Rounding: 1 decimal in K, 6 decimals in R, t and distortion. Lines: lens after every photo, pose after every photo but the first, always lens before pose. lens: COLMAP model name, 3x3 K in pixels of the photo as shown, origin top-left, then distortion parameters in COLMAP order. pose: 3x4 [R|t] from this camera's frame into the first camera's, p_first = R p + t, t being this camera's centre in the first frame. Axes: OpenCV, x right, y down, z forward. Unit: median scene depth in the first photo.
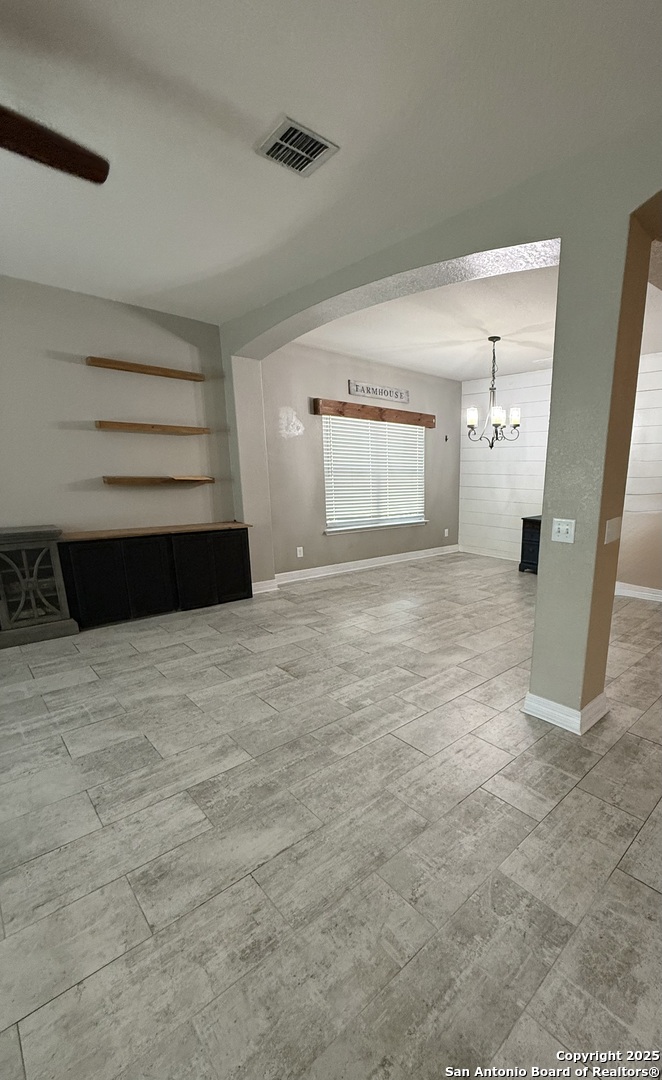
lens RADIAL K [[455.1, 0, 431.1], [0, 455.1, 575.0], [0, 0, 1]] dist [-0.002293, 0.000084]
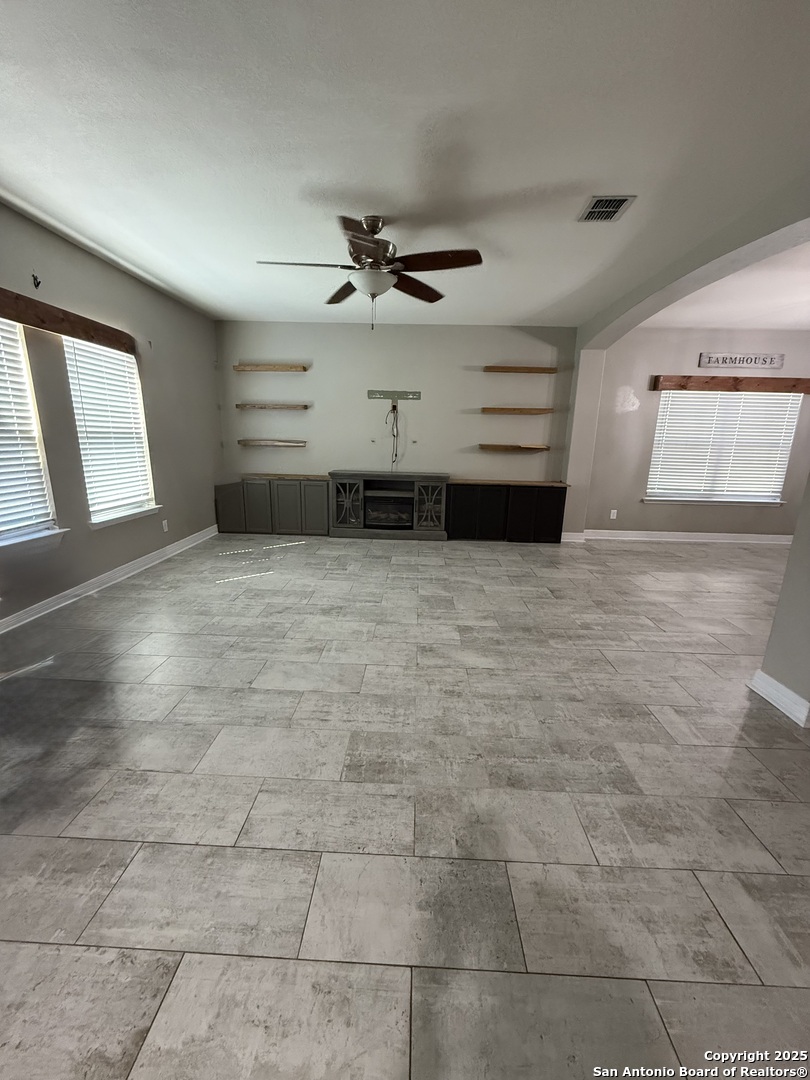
lens RADIAL K [[427.9, 0, 404.2], [0, 427.9, 540.1], [0, 0, 1]] dist [-0.000084, 0.000463]
pose [[0.658943, 0.177469, -0.730957, 0.187986], [-0.180418, 0.980691, 0.075459, 0.030973], [0.730235, 0.082155, 0.678238, -0.111144]]
